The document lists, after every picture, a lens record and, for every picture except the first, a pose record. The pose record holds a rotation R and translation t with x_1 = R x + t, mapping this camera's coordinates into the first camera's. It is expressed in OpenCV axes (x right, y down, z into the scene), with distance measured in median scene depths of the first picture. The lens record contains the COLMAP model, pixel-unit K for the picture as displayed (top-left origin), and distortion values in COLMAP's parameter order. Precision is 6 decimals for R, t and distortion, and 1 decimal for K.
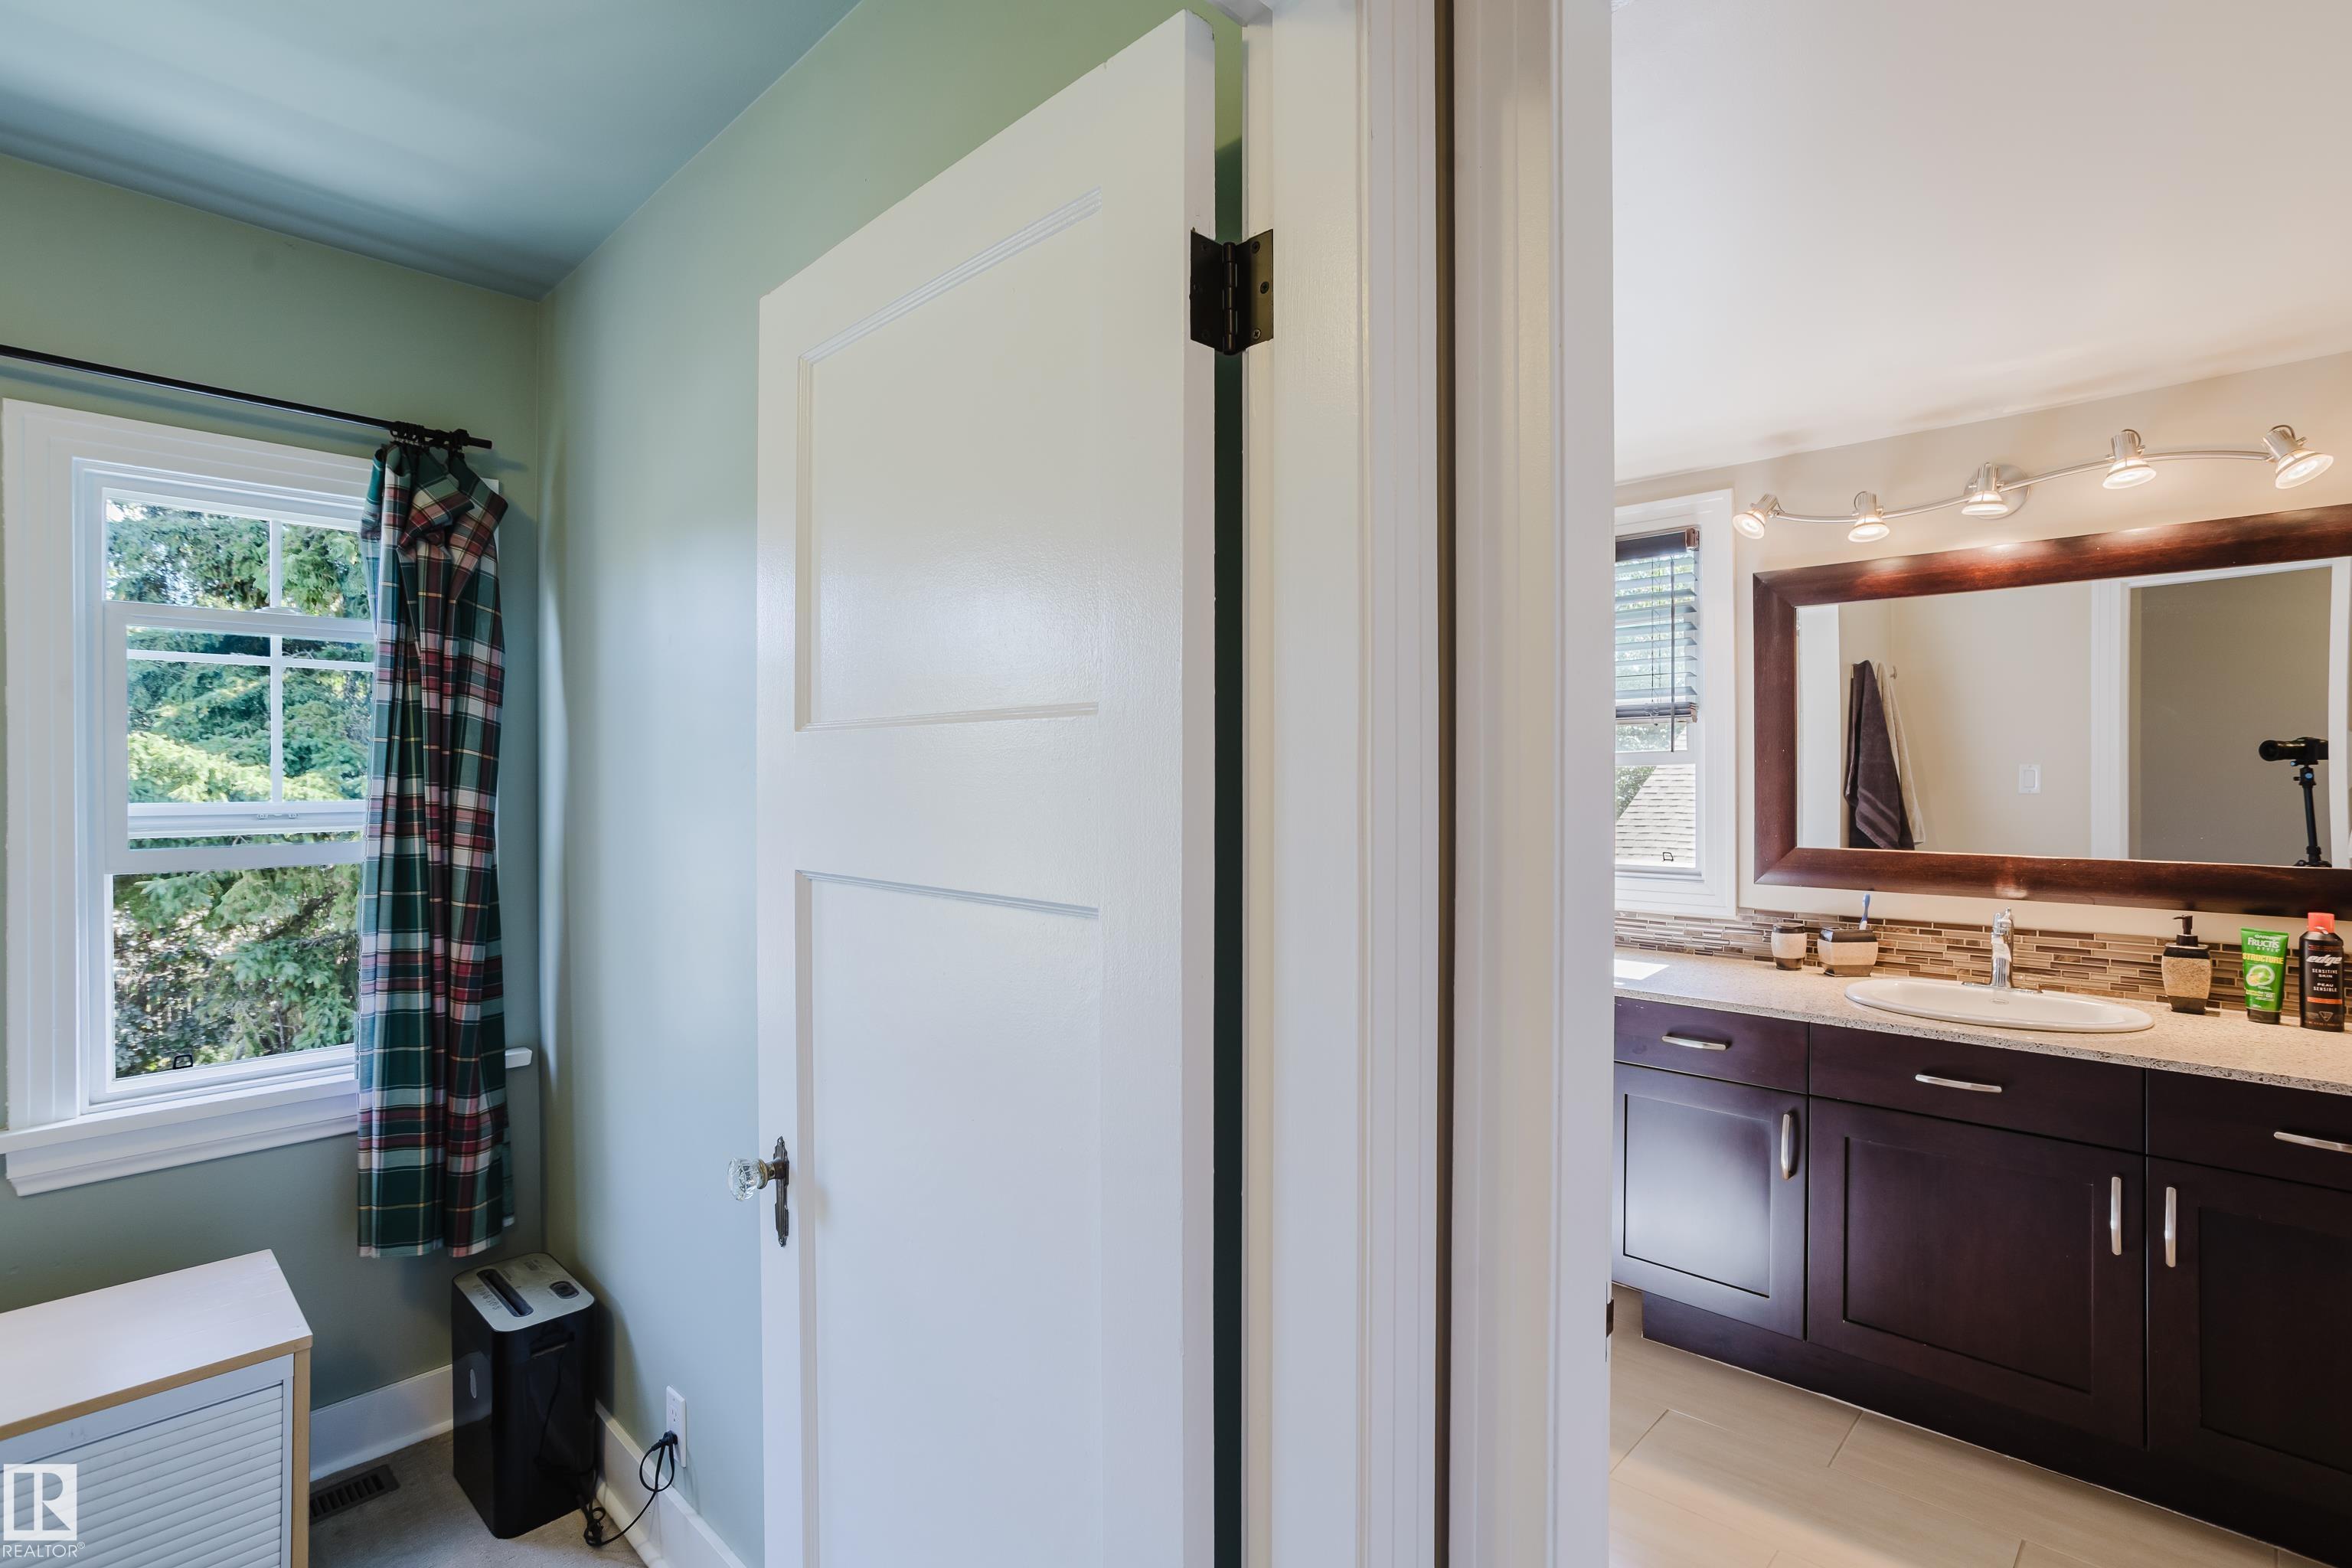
lens RADIAL K [[1134.4, 0, 1166.8], [0, 1134.4, 787.6], [0, 0, 1]] dist [-0.042211, 0.027607]
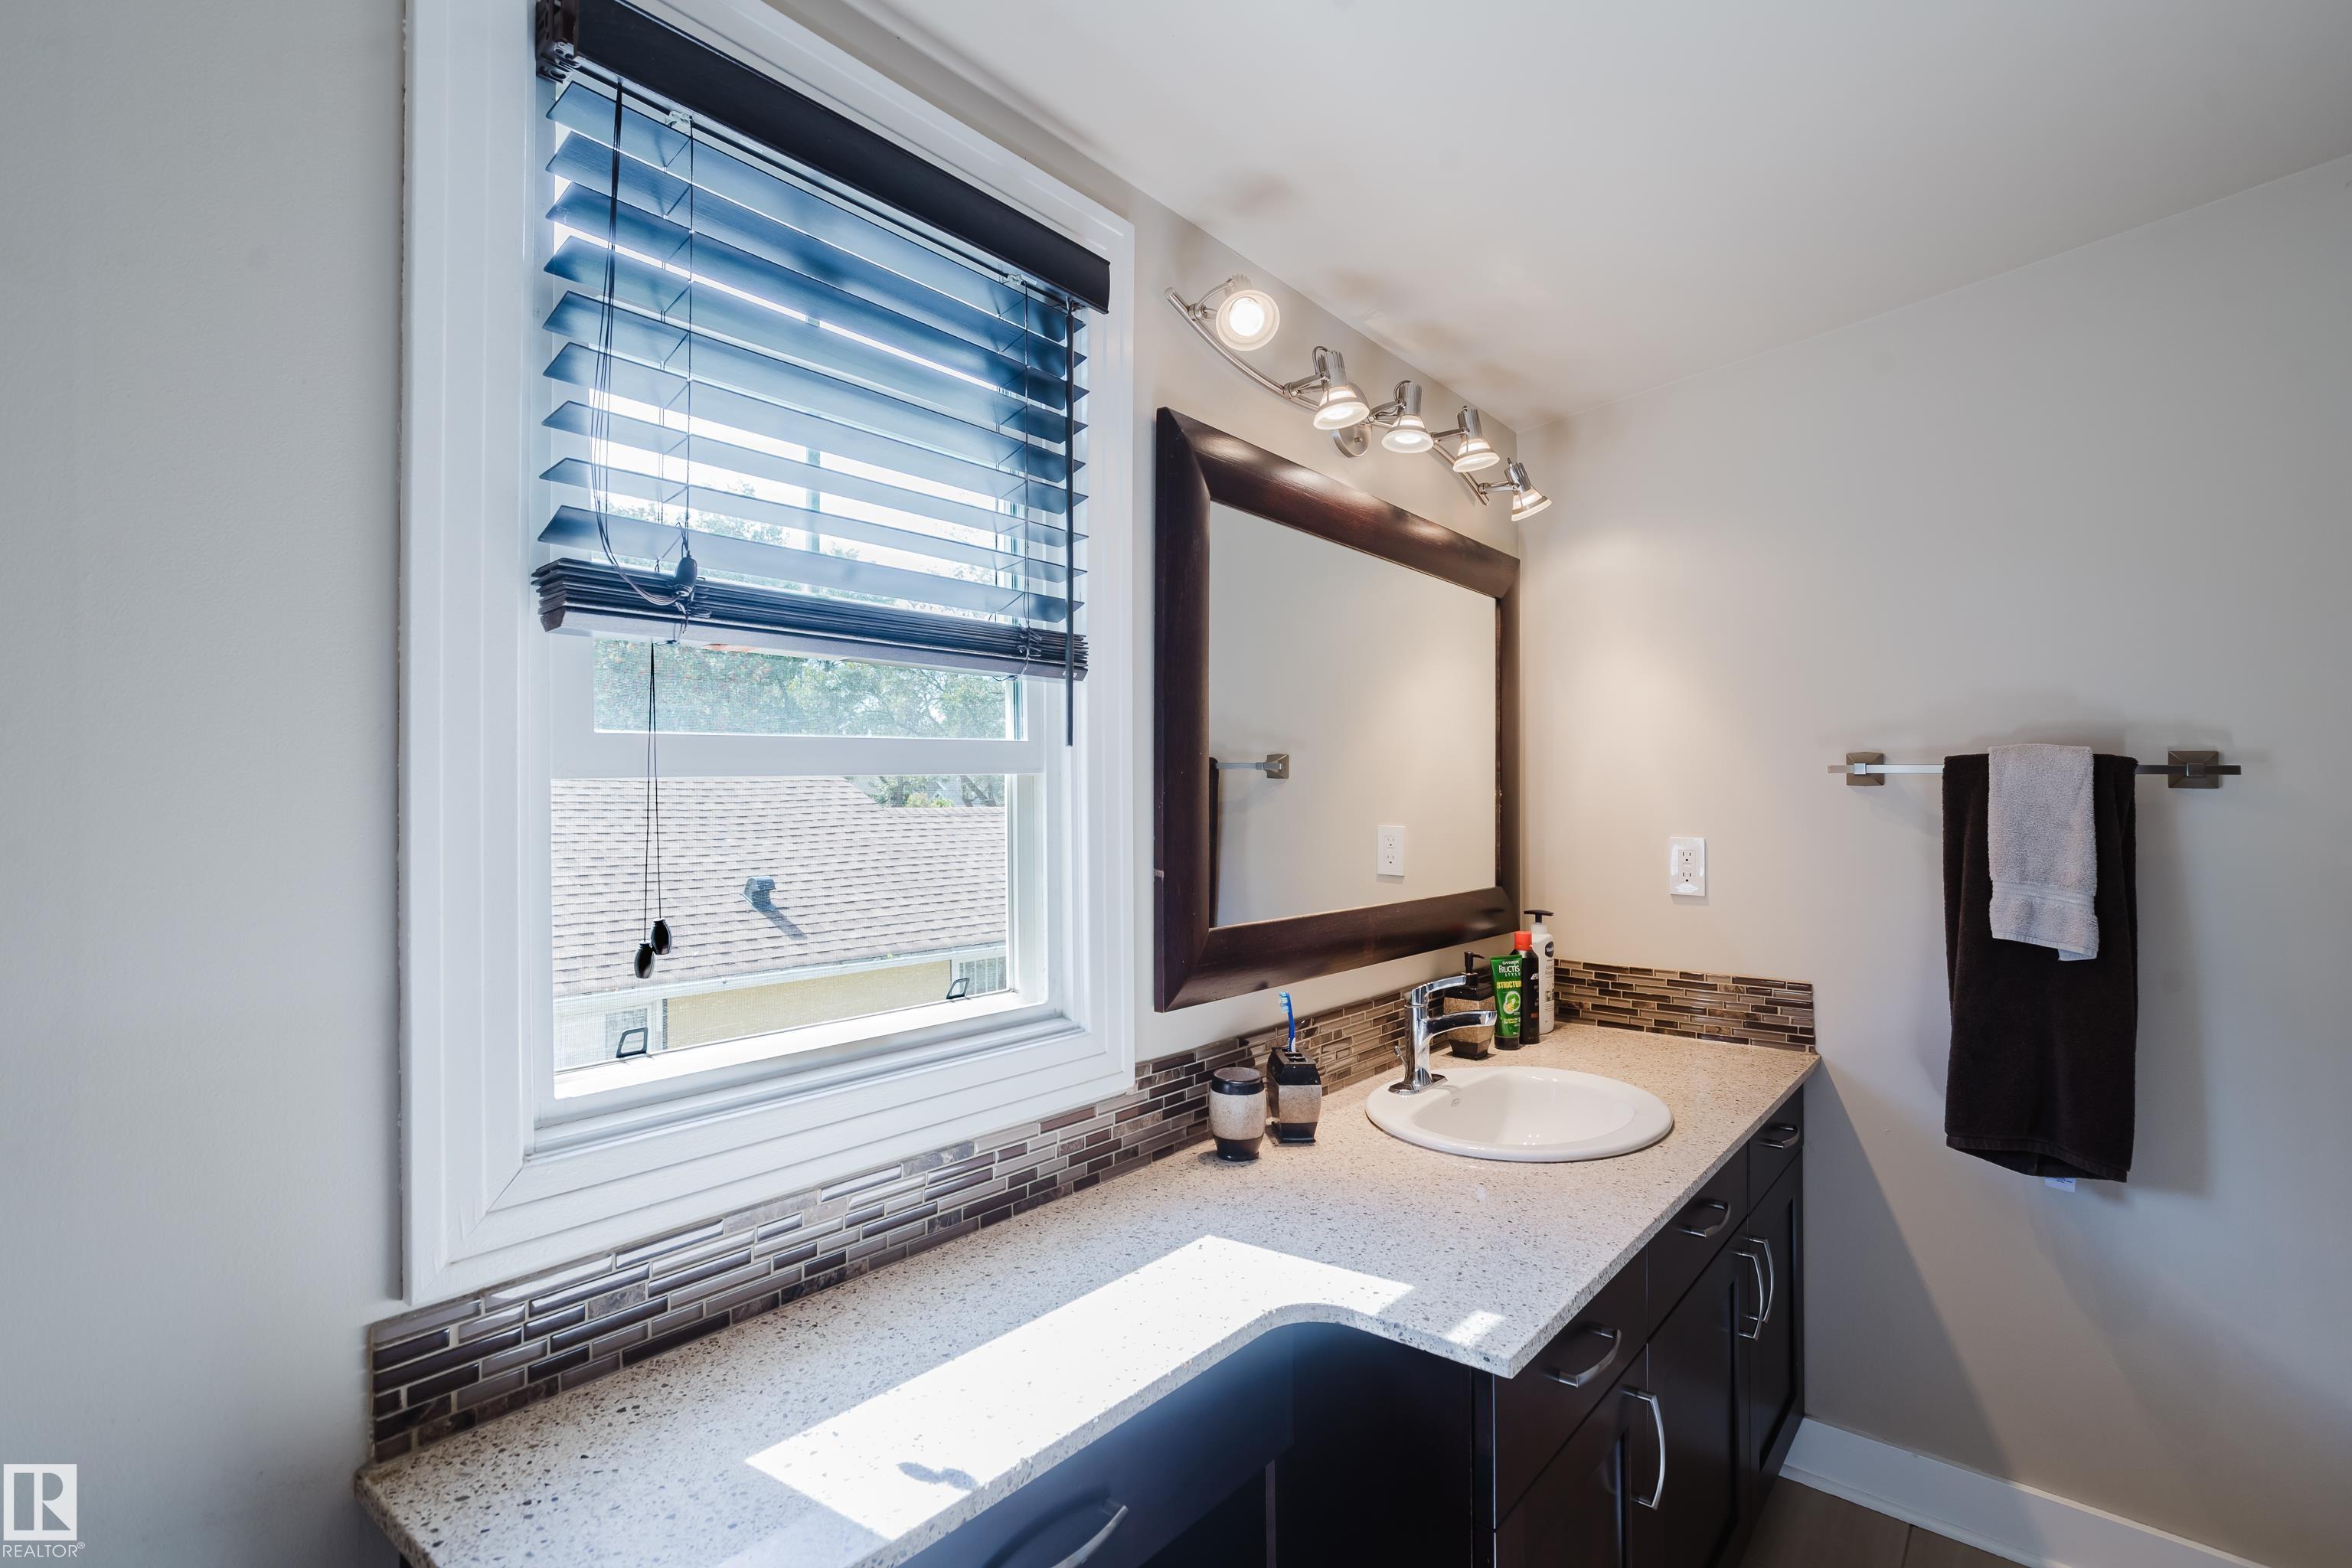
lens RADIAL K [[1134.4, 0, 1166.8], [0, 1134.4, 787.6], [0, 0, 1]] dist [-0.042211, 0.027607]
pose [[-0.110123, 0.011624, 0.993850, 0.010327], [0.004651, 0.999927, -0.011180, -0.012761], [-0.993907, 0.003391, -0.110169, 1.225815]]
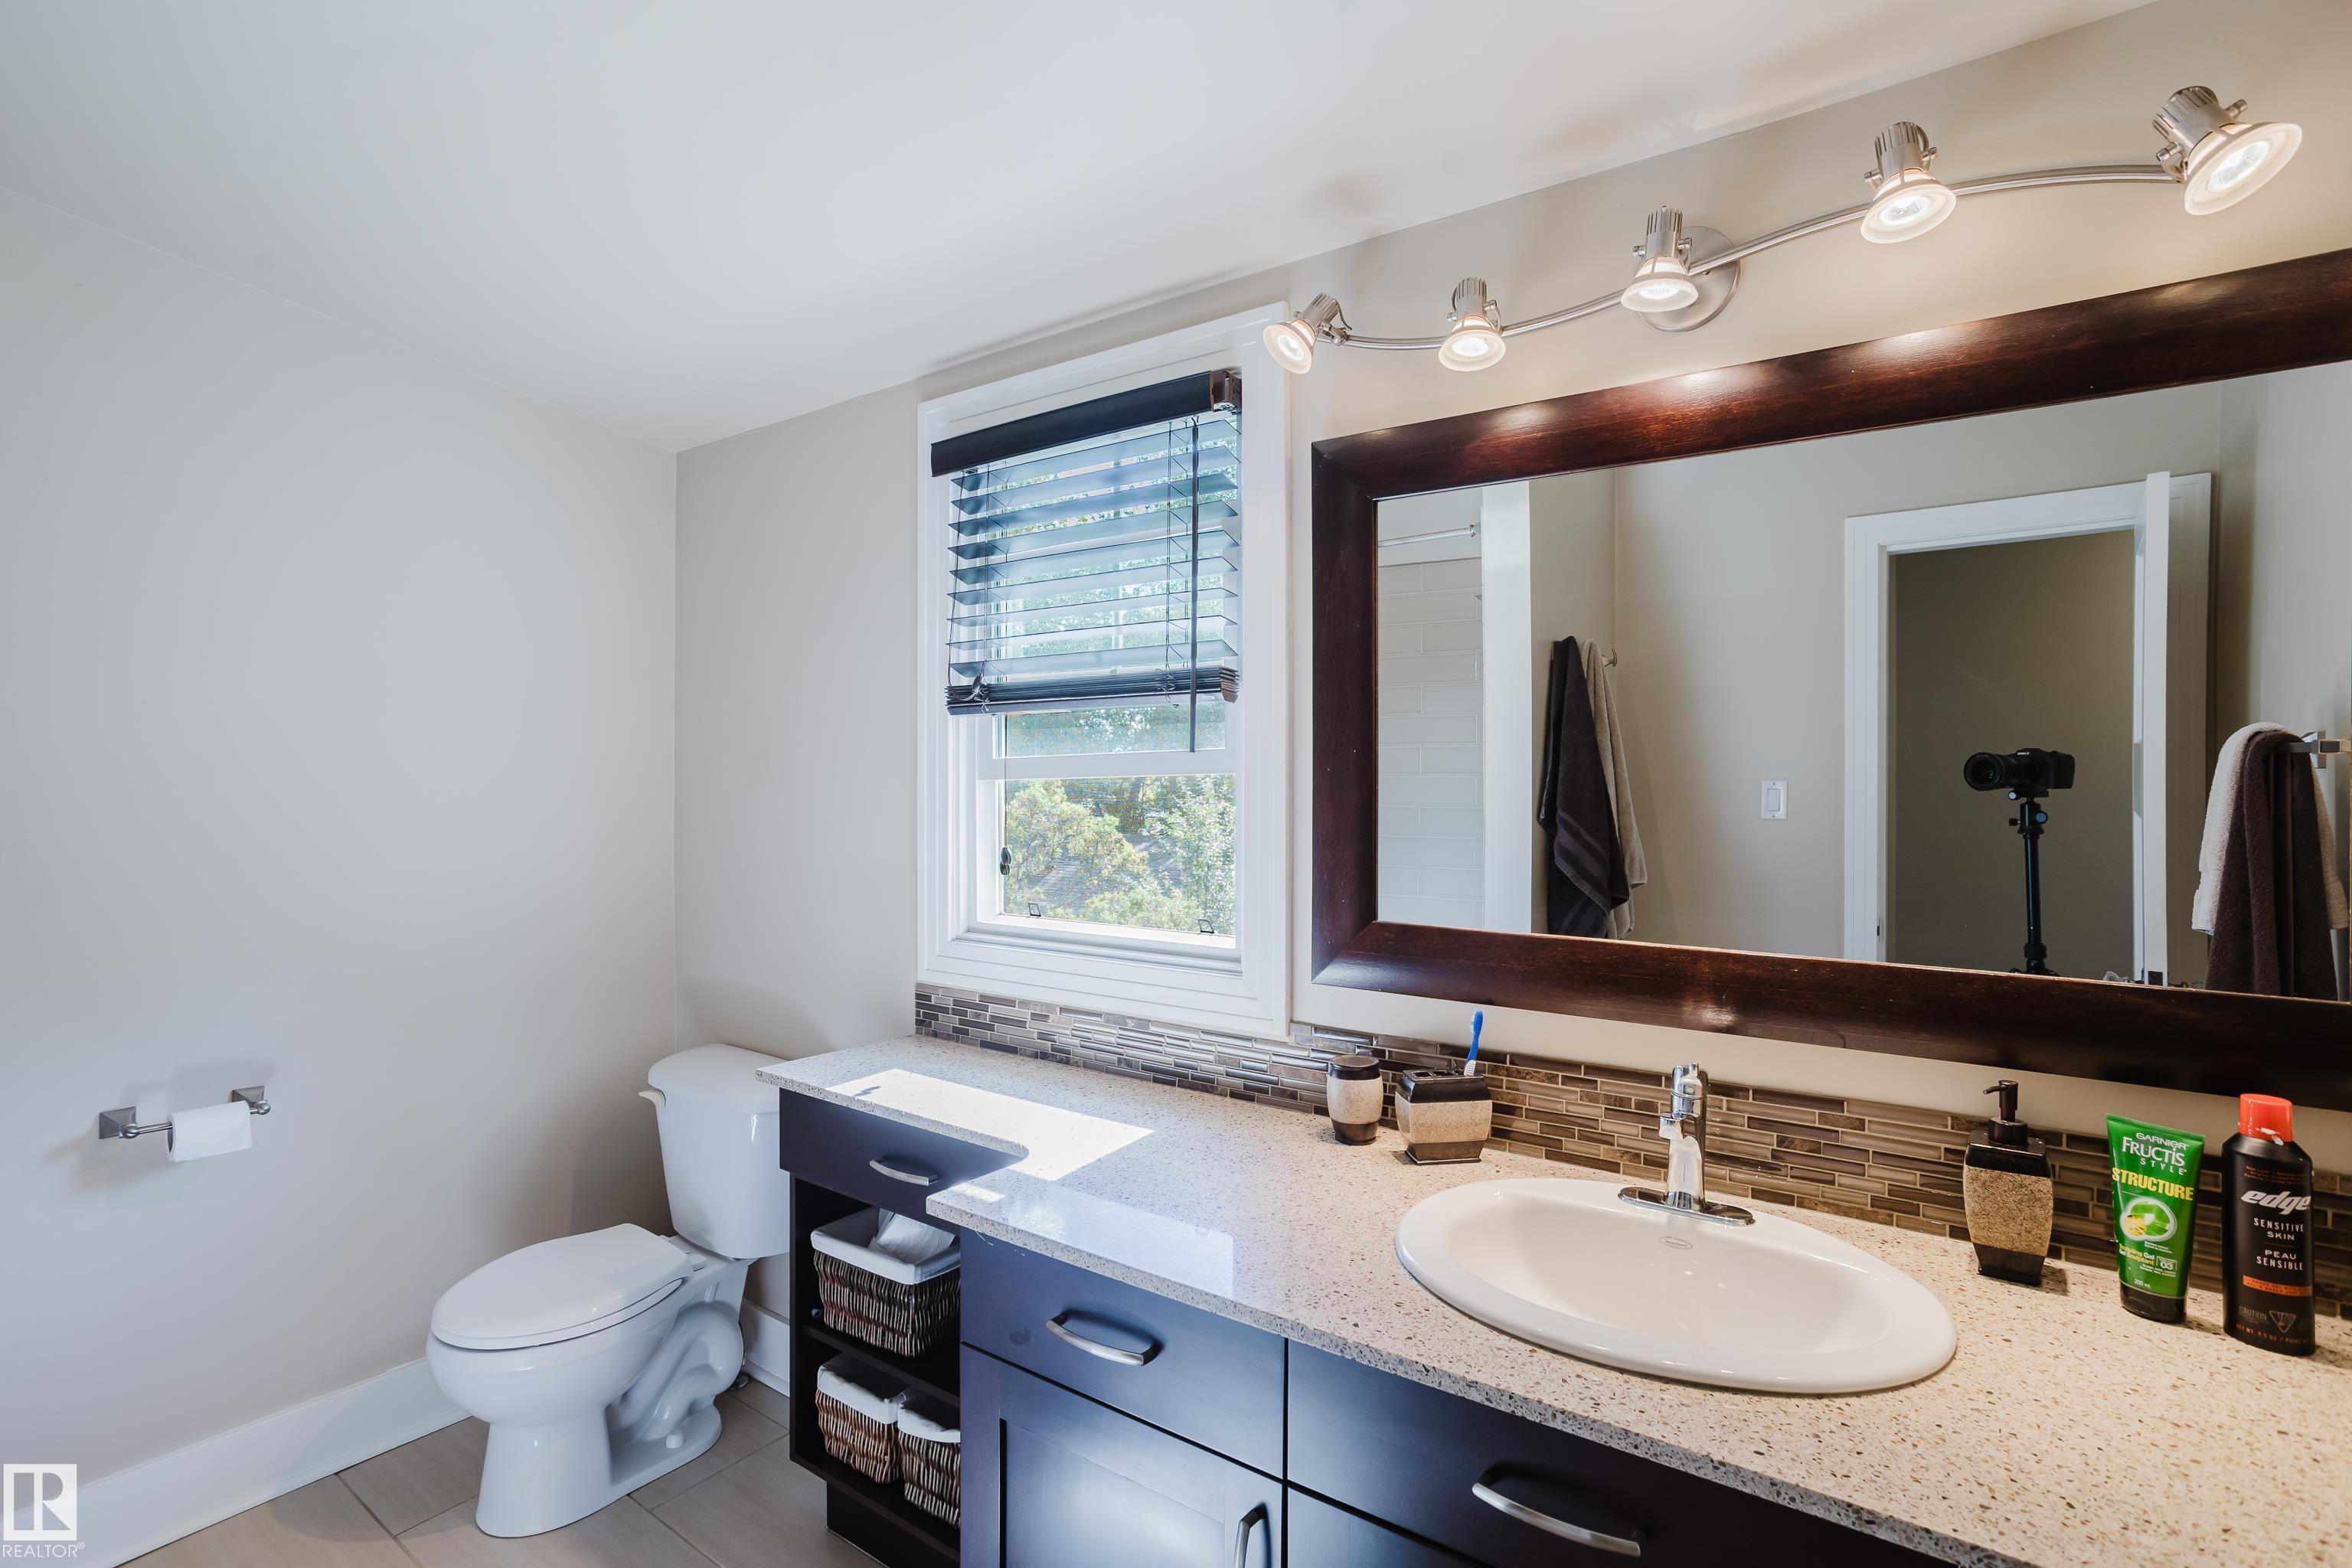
lens RADIAL K [[1134.4, 0, 1166.8], [0, 1134.4, 787.6], [0, 0, 1]] dist [-0.042211, 0.027607]
pose [[0.989550, 0.009473, 0.143879, 0.424056], [-0.008422, 0.999933, -0.007911, -0.010751], [-0.143945, 0.006616, 0.989564, 0.506957]]
